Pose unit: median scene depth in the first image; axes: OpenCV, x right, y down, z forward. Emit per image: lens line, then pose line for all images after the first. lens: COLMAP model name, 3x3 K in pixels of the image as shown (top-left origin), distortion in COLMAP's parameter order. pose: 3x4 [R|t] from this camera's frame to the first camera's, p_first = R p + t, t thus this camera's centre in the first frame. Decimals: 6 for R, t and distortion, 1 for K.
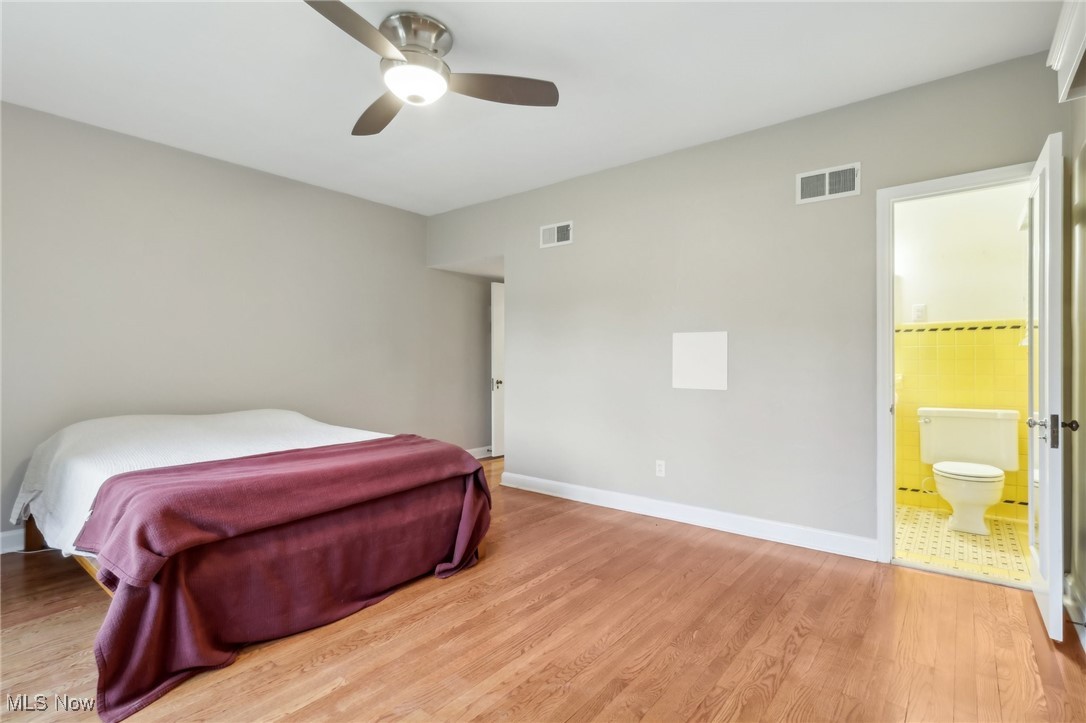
lens RADIAL K [[515.0, 0, 538.8], [0, 515.0, 359.0], [0, 0, 1]] dist [0.001203, 0.000482]
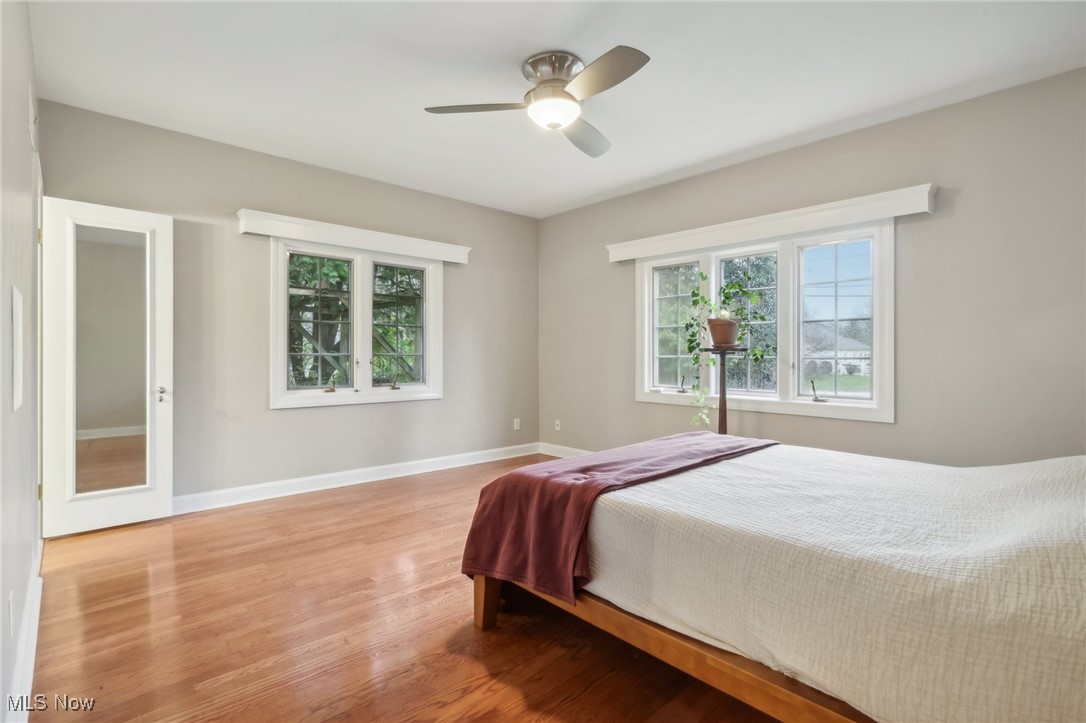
lens RADIAL K [[515.0, 0, 538.8], [0, 515.0, 359.0], [0, 0, 1]] dist [0.001203, 0.000482]
pose [[-0.989855, 0.000962, 0.142079, -0.394758], [0.001651, 0.999987, 0.004730, 0.022566], [-0.142073, 0.004917, -0.989844, 2.313400]]
